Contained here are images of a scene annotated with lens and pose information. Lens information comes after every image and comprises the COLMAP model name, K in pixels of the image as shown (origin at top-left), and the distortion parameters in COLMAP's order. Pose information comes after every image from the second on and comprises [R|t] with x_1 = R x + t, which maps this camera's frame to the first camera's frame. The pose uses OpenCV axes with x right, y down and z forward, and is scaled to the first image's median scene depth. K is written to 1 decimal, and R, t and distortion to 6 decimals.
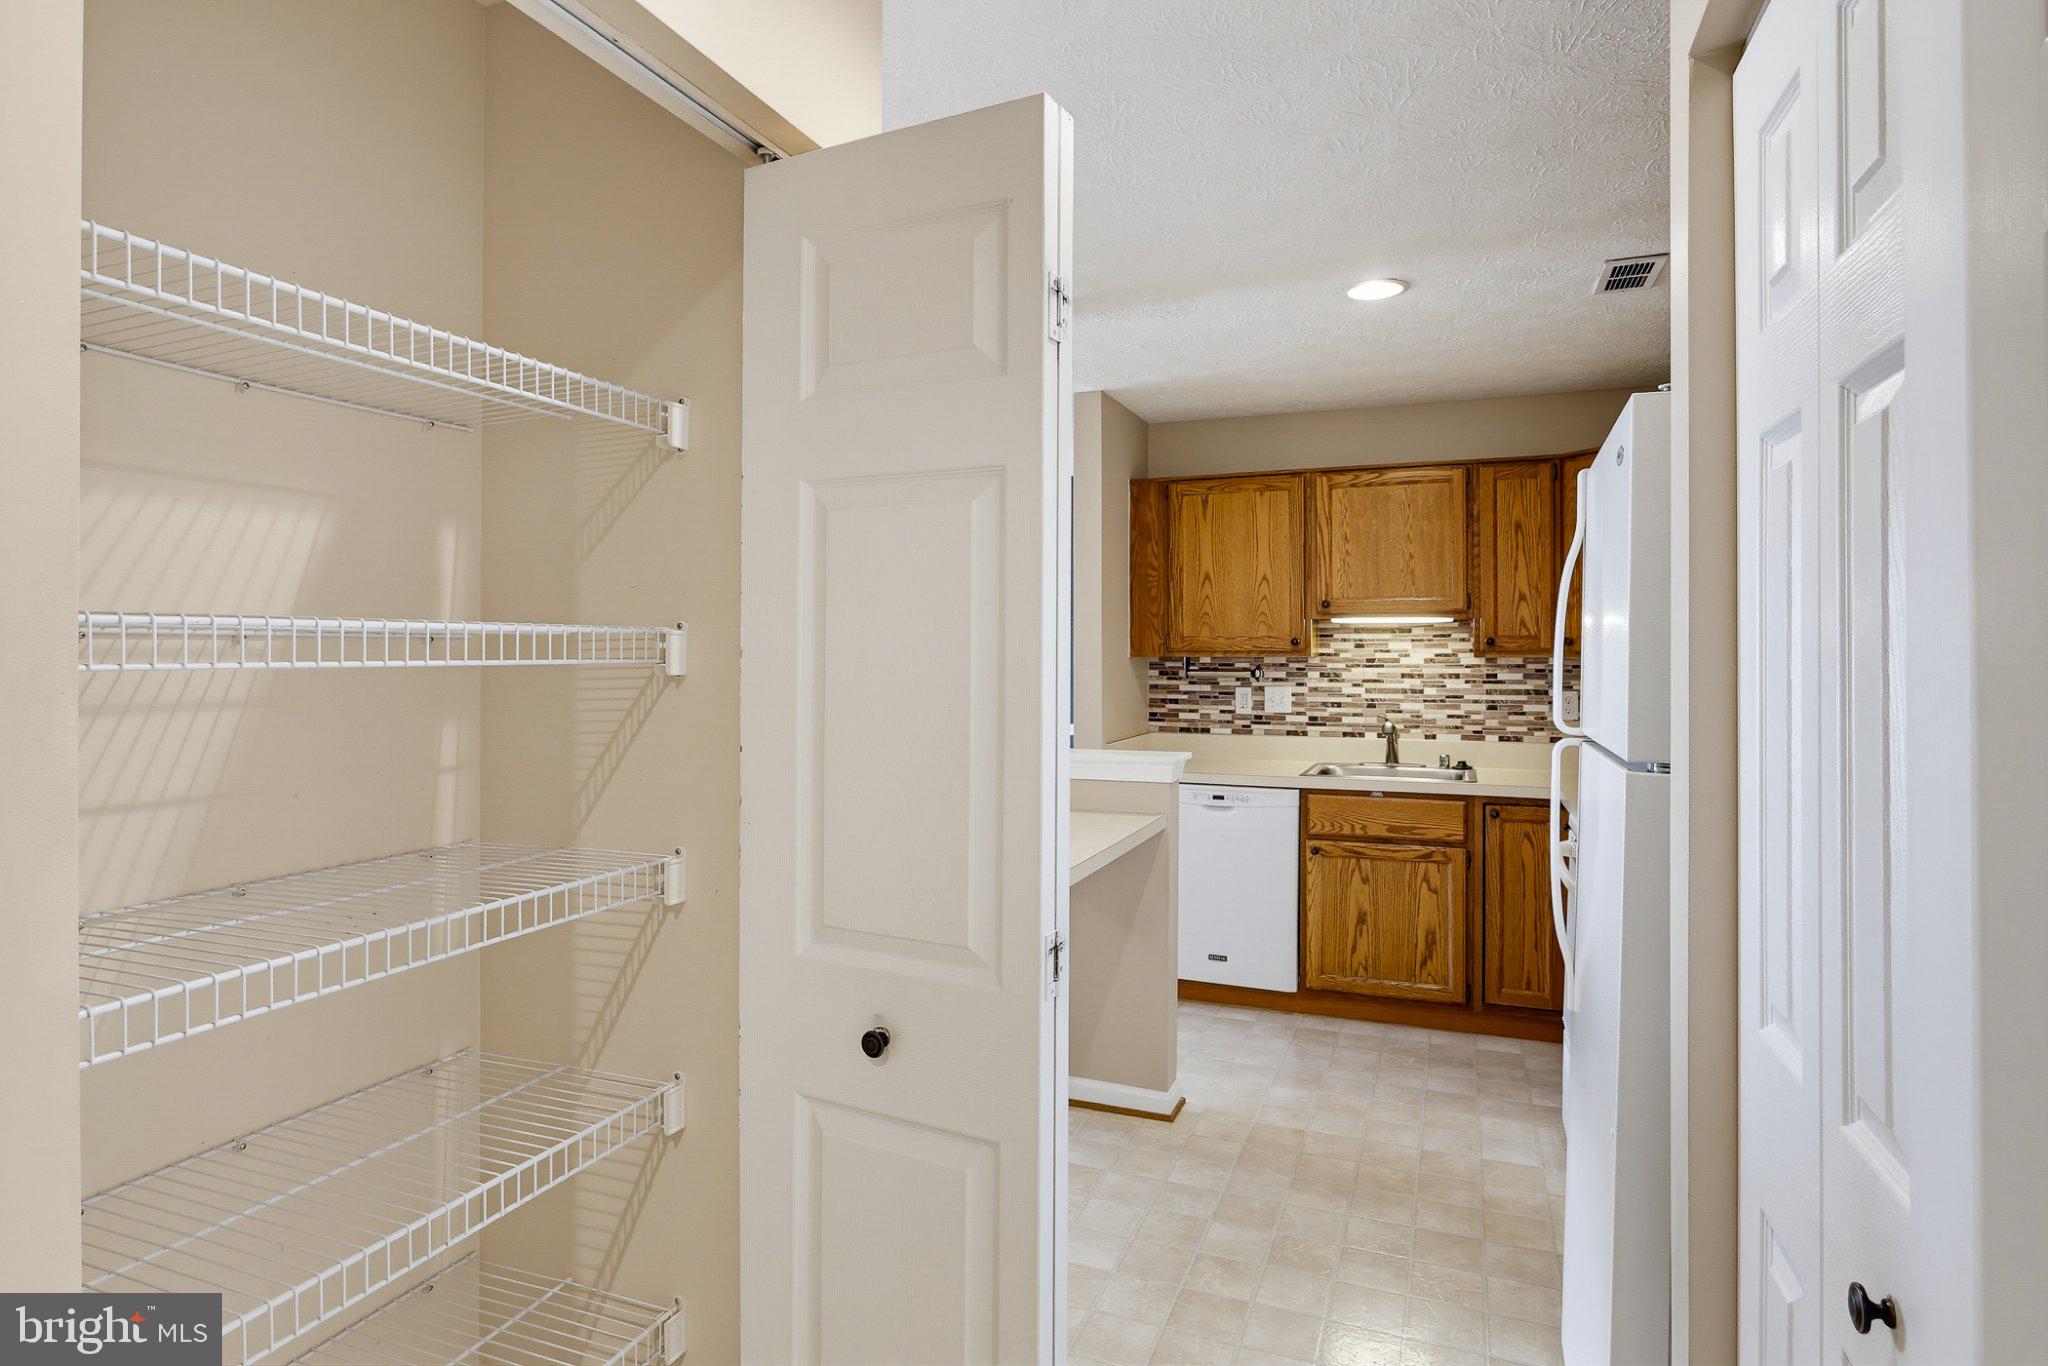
lens RADIAL K [[1126.0, 0, 1019.0], [0, 1126.0, 642.4], [0, 0, 1]] dist [-0.000115, 0.000062]
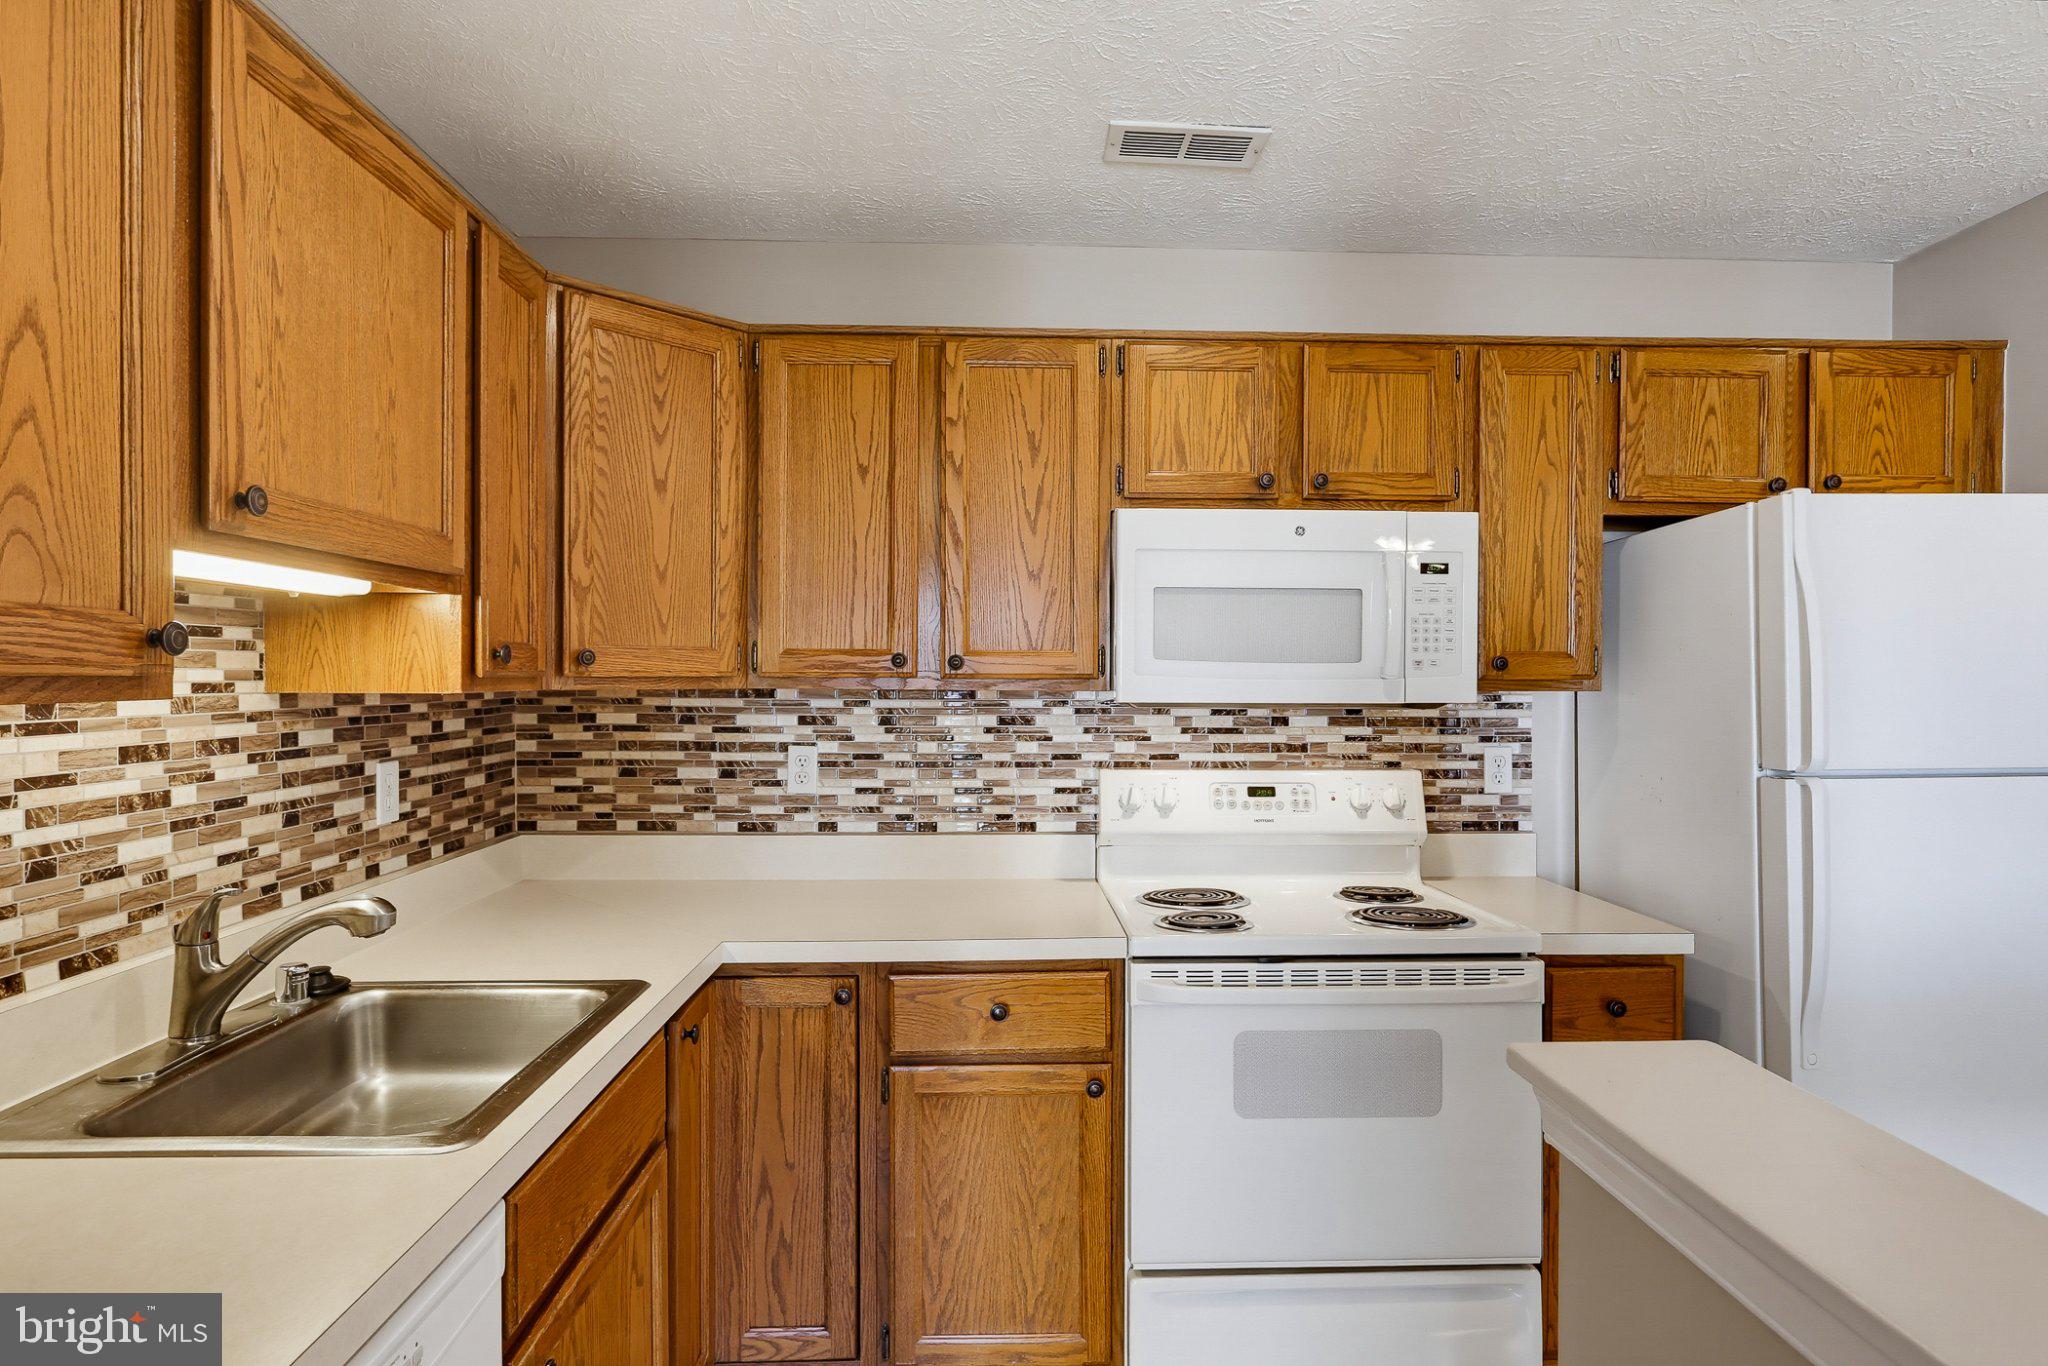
lens RADIAL K [[1116.8, 0, 1032.6], [0, 1116.8, 684.3], [0, 0, 1]] dist [-0.002039, 0.001208]
pose [[-0.403009, -0.007288, 0.915167, -0.040385], [-0.010644, 0.999938, 0.003276, 0.006539], [-0.915134, -0.008421, -0.403062, 0.902110]]
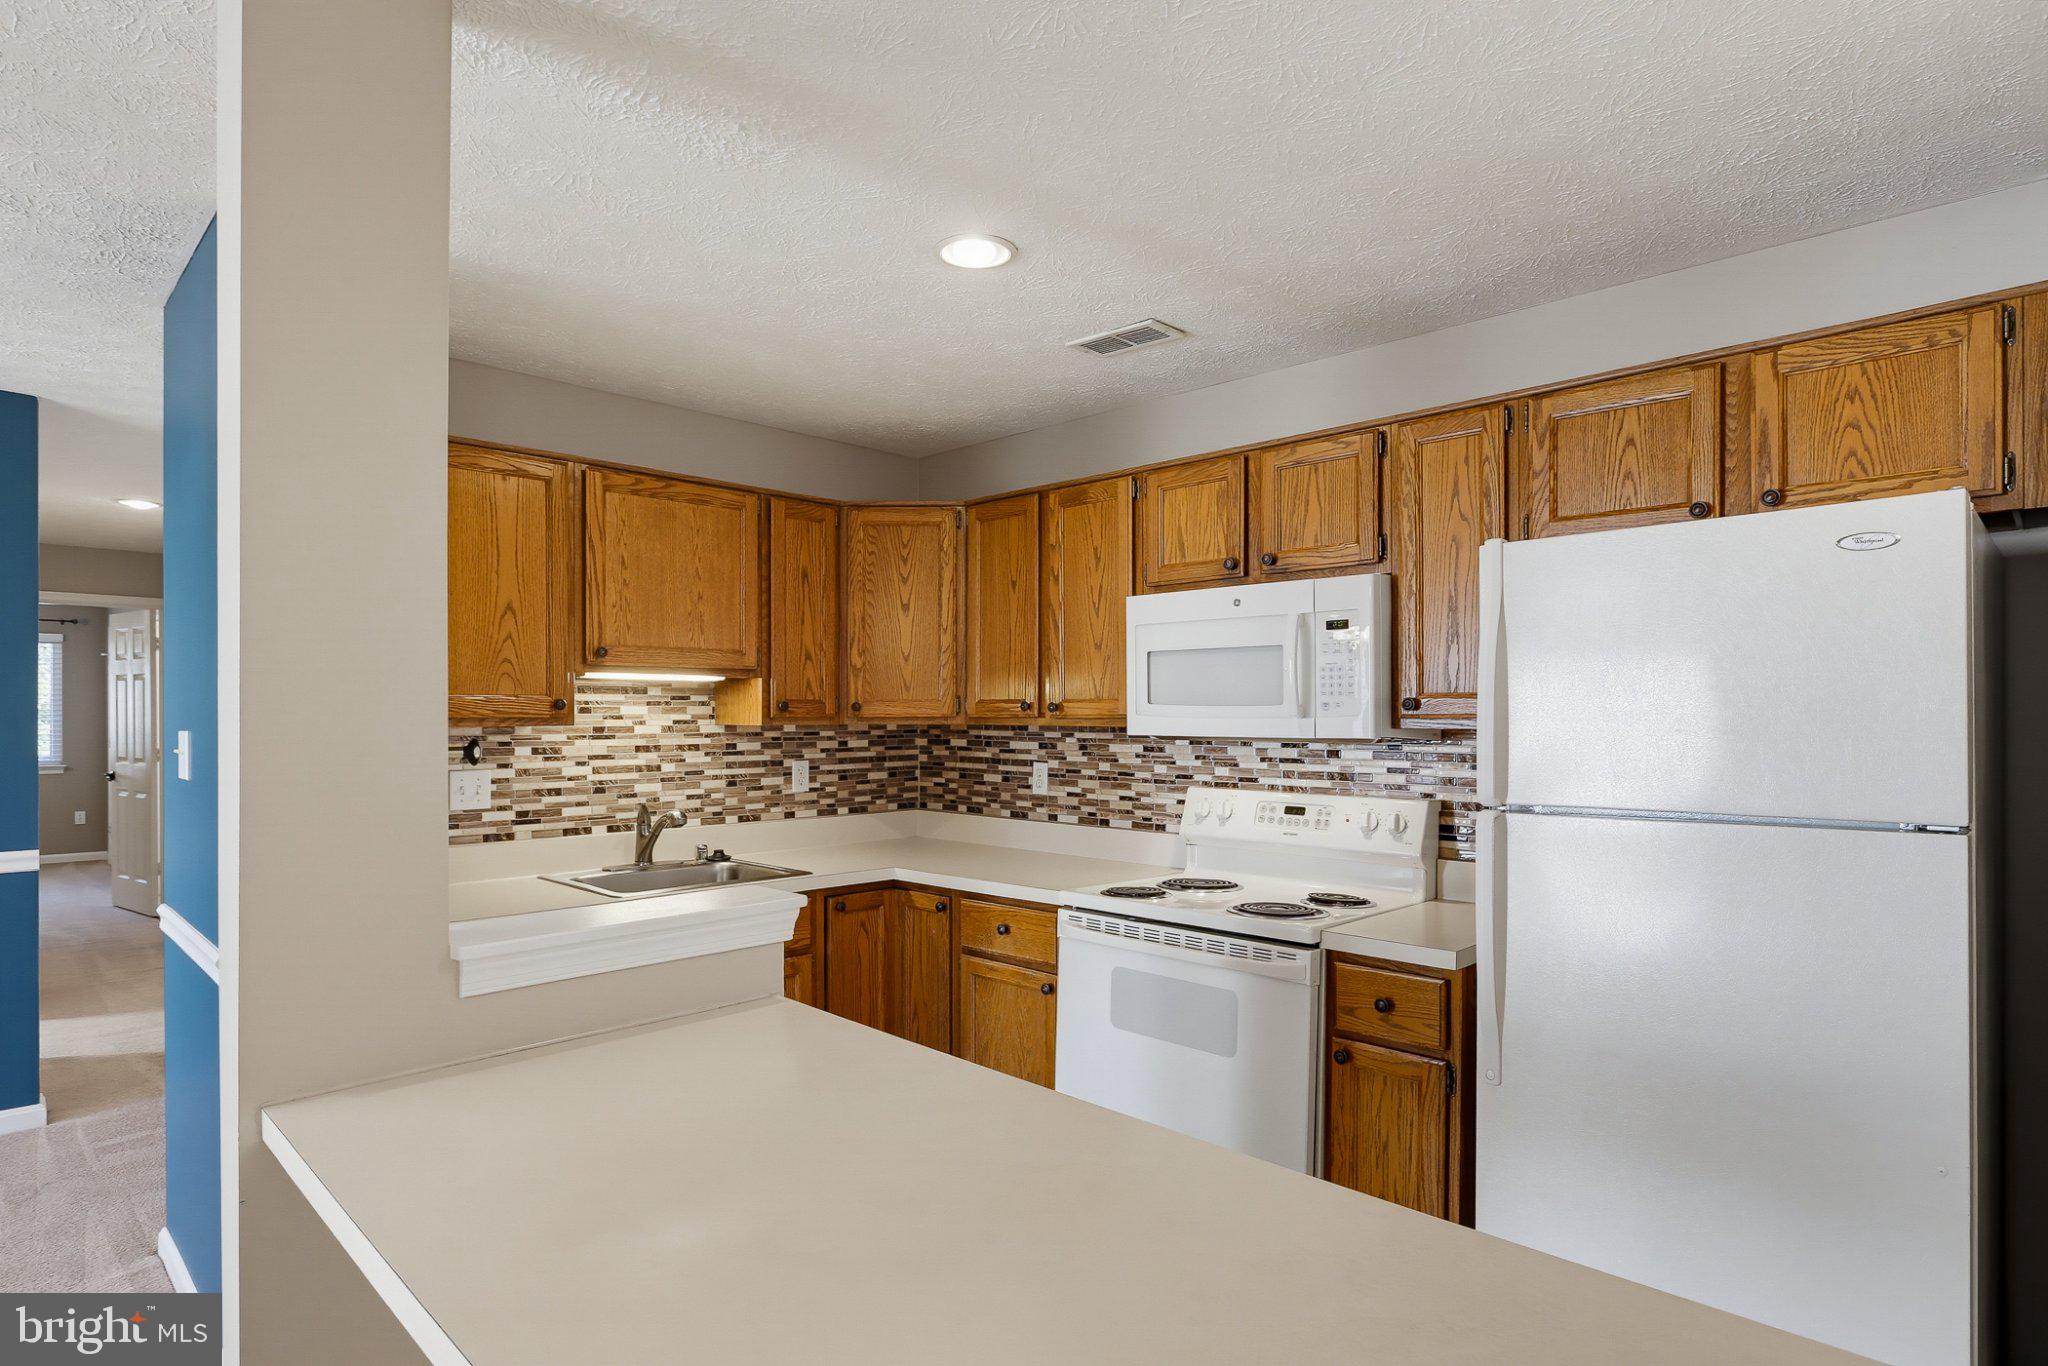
lens RADIAL K [[1094.5, 0, 1021.9], [0, 1094.5, 717.4], [0, 0, 1]] dist [-0.000678, 0.000782]
pose [[0.385674, -0.002260, 0.922632, -0.253517], [-0.007740, 0.999954, 0.005685, 0.001554], [-0.922602, -0.009333, 0.385639, 0.469356]]
